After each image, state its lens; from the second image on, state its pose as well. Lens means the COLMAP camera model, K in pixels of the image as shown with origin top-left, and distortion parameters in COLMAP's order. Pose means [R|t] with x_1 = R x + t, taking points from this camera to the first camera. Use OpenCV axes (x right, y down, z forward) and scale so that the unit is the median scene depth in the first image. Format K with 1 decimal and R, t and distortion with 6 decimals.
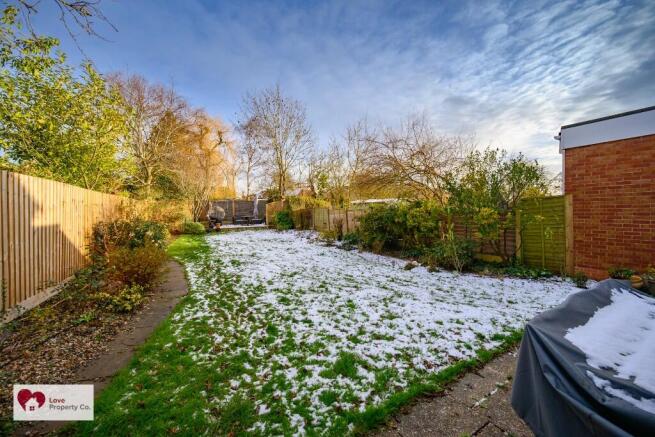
lens RADIAL K [[266.8, 0, 330.3], [0, 266.8, 211.5], [0, 0, 1]] dist [-0.002663, -0.000191]
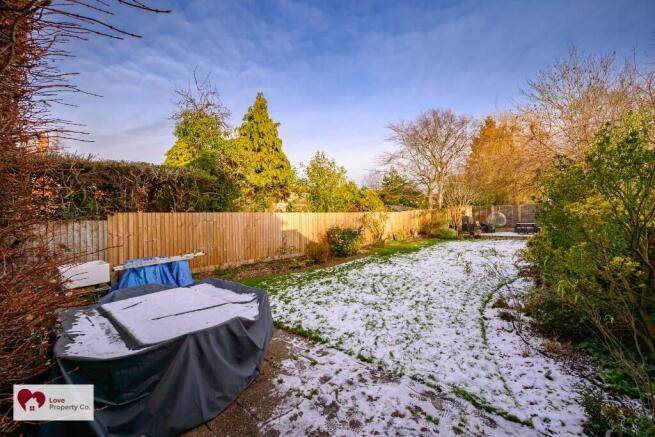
lens RADIAL K [[266.8, 0, 330.3], [0, 266.8, 211.5], [0, 0, 1]] dist [-0.002663, -0.000191]
pose [[0.337220, -0.003466, -0.941419, 1.580958], [0.003311, 0.999991, -0.002495, -0.126124], [0.941420, -0.002275, 0.337229, 0.496029]]
